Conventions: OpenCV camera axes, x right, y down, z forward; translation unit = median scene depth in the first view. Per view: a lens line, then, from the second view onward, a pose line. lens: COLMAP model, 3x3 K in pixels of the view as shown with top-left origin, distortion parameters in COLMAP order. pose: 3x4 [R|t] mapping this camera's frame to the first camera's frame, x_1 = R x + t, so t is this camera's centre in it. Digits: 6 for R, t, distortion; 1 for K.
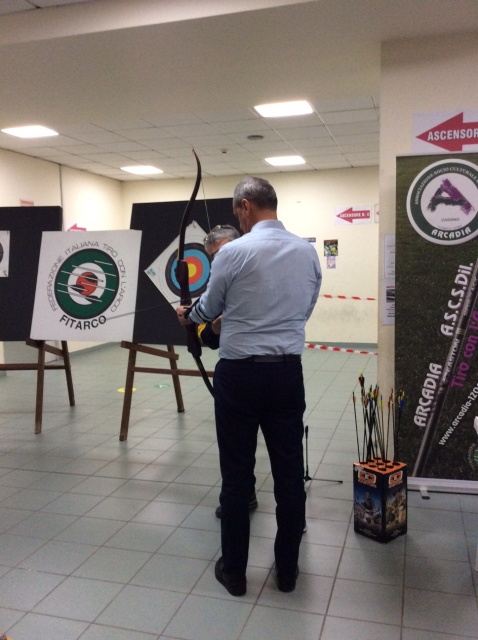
lens RADIAL K [[580.5, 0, 237.7], [0, 580.5, 323.3], [0, 0, 1]] dist [0.131563, -0.255846]
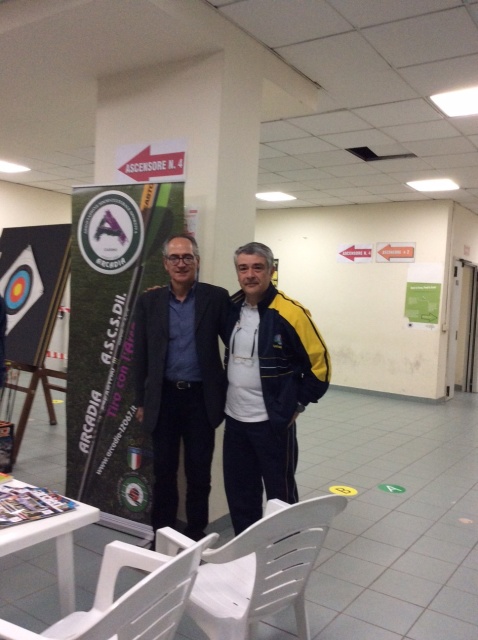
lens RADIAL K [[580.5, 0, 237.7], [0, 580.5, 323.3], [0, 0, 1]] dist [0.131563, -0.255846]
pose [[0.947896, 0.078204, -0.308832, 0.865430], [-0.096794, 0.994272, -0.045316, -0.024564], [0.303520, 0.072848, 0.950036, 0.115073]]
